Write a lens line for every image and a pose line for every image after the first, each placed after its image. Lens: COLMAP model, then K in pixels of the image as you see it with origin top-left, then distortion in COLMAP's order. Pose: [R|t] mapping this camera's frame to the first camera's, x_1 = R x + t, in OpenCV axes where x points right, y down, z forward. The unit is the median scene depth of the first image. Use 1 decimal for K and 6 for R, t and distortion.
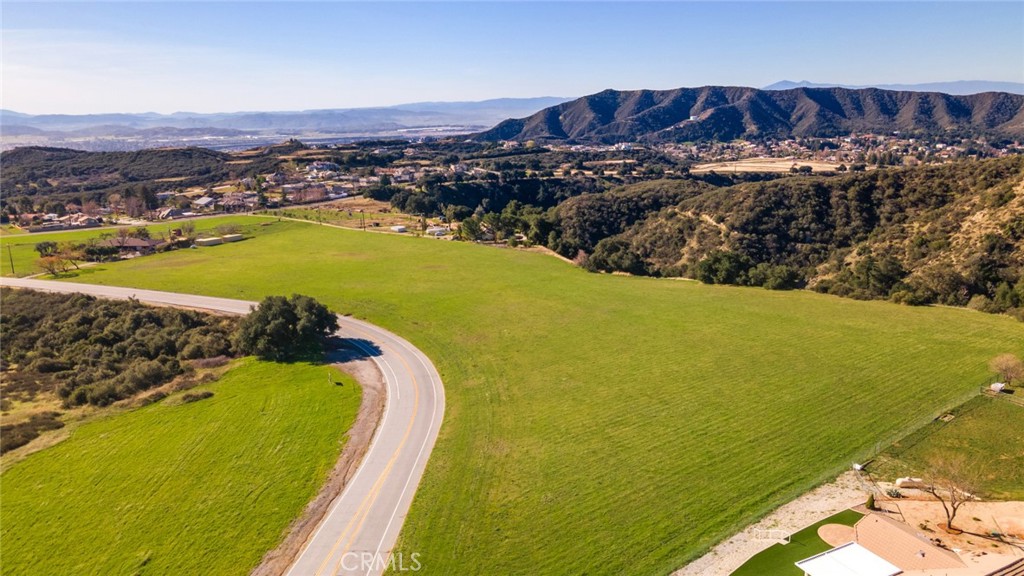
lens RADIAL K [[741.9, 0, 511.3], [0, 741.9, 286.2], [0, 0, 1]] dist [0.031756, 0.026070]
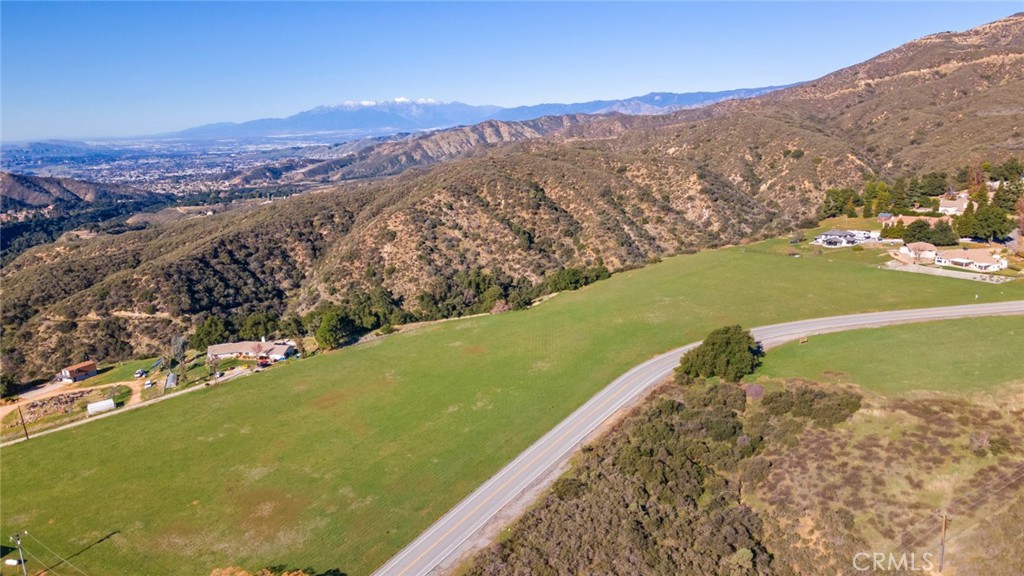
lens RADIAL K [[741.9, 0, 511.8], [0, 741.9, 286.4], [0, 0, 1]] dist [0.031756, 0.026070]
pose [[0.068255, -0.203177, 0.976760, -0.316568], [0.282931, 0.942791, 0.176340, -0.080299], [-0.956709, 0.264320, 0.121835, 0.225066]]
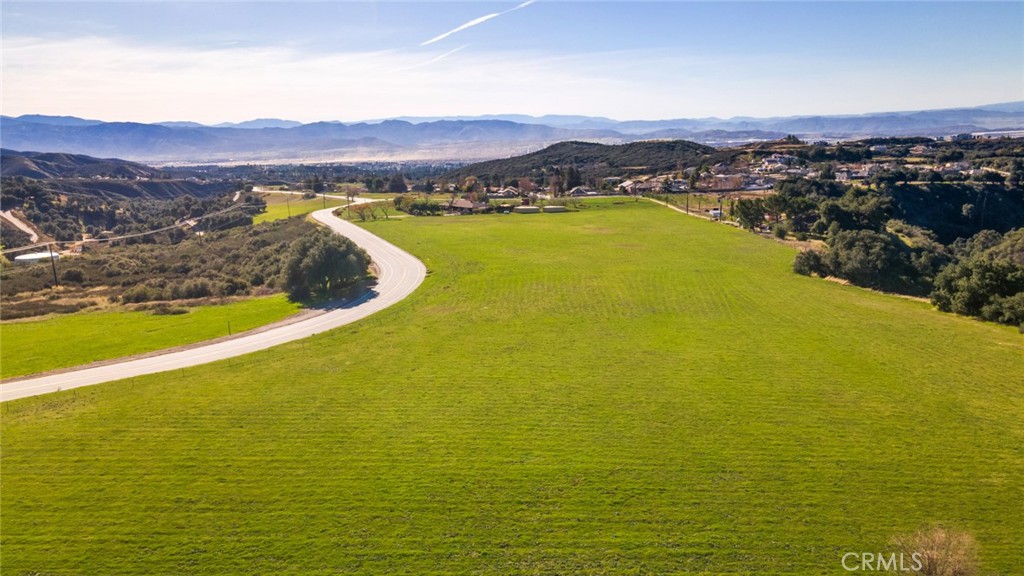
lens RADIAL K [[741.9, 0, 512.4], [0, 741.9, 289.2], [0, 0, 1]] dist [0.031756, 0.026070]
pose [[0.768072, 0.145880, -0.623526, 0.089113], [-0.146869, 0.987881, 0.050209, -0.000042], [0.623294, 0.053012, 0.780189, 0.079871]]
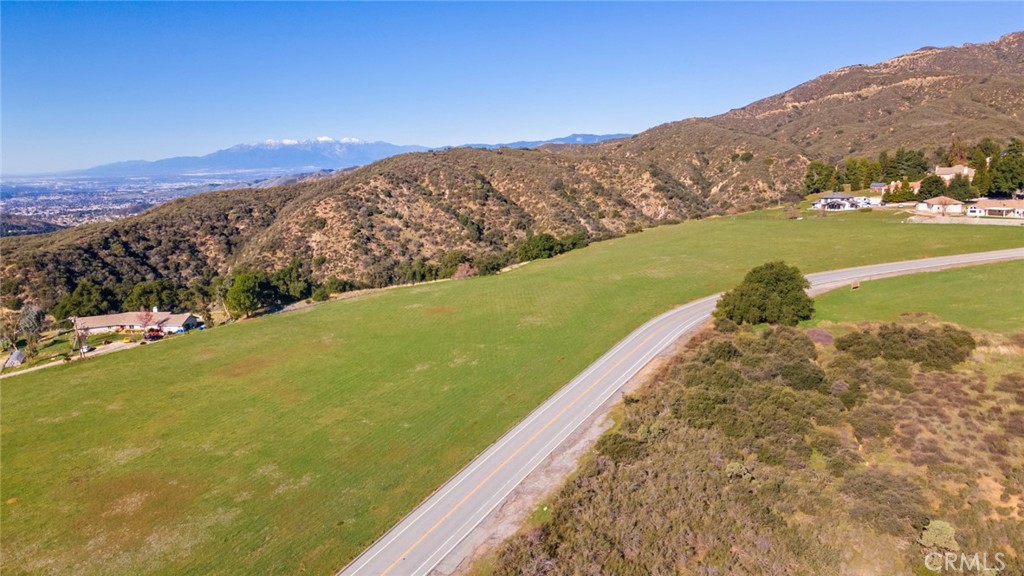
lens RADIAL K [[741.9, 0, 512.8], [0, 741.9, 286.5], [0, 0, 1]] dist [0.031756, 0.026070]
pose [[-0.032380, -0.152260, 0.987810, -0.257707], [0.279208, 0.947603, 0.155215, -0.043855], [-0.959684, 0.280831, 0.011829, 0.256044]]
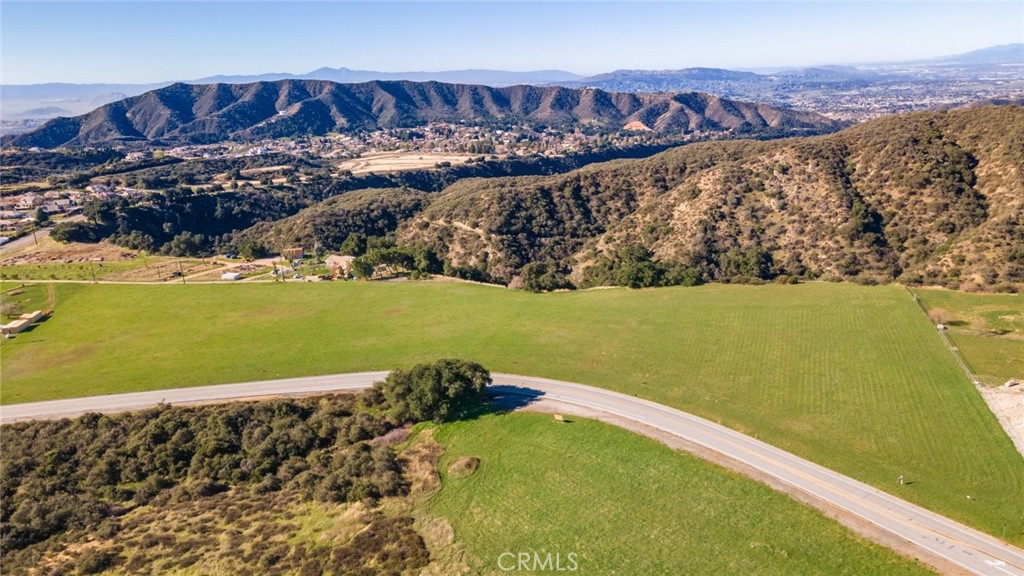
lens RADIAL K [[741.9, 0, 510.6], [0, 741.9, 288.7], [0, 0, 1]] dist [0.031756, 0.026070]
pose [[0.839627, -0.157464, 0.519838, -0.146325], [0.146994, 0.987216, 0.061617, -0.028223], [-0.522895, 0.024677, 0.852040, -0.001583]]
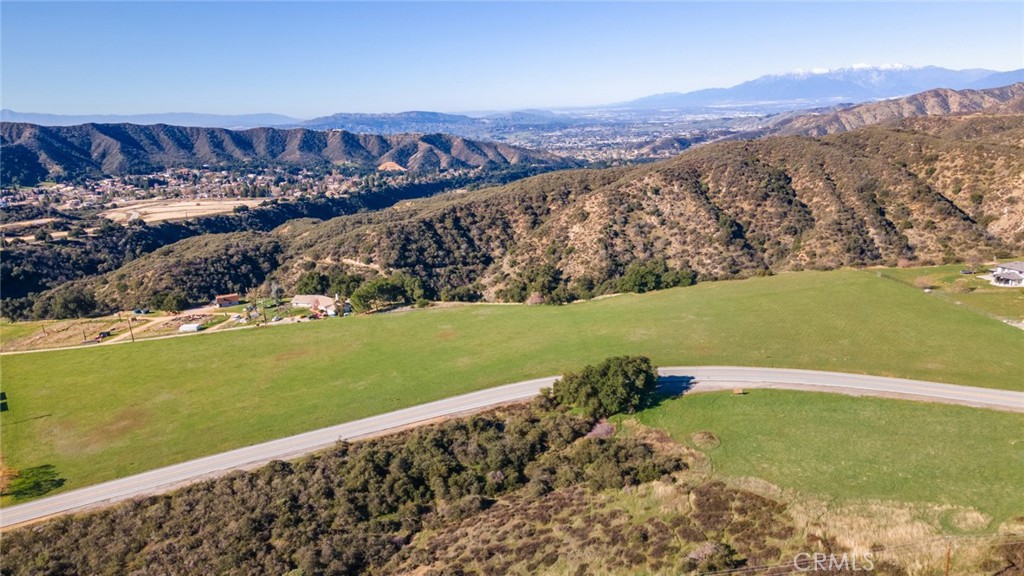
lens RADIAL K [[741.9, 0, 511.6], [0, 741.9, 289.3], [0, 0, 1]] dist [0.031756, 0.026070]
pose [[0.590887, -0.194201, 0.783032, -0.251336], [0.220724, 0.972477, 0.074624, -0.042875], [-0.775973, 0.128740, 0.617489, 0.069107]]
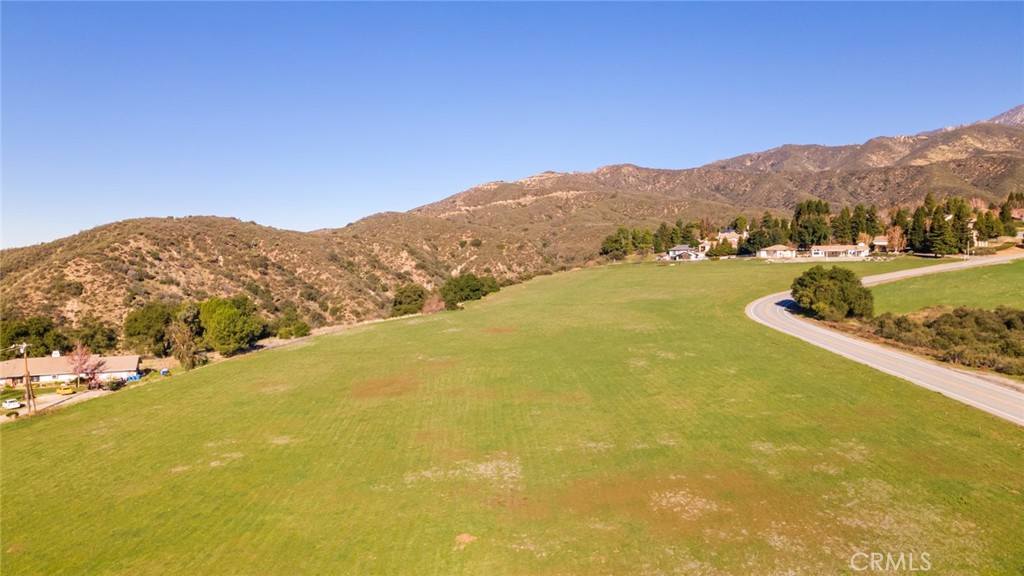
lens RADIAL K [[741.9, 0, 512.7], [0, 741.9, 283.5], [0, 0, 1]] dist [0.031756, 0.026070]
pose [[-0.496296, -0.002859, 0.868149, -0.199947], [0.240053, 0.960554, 0.140395, -0.045366], [-0.834305, 0.278079, -0.476033, 0.368751]]
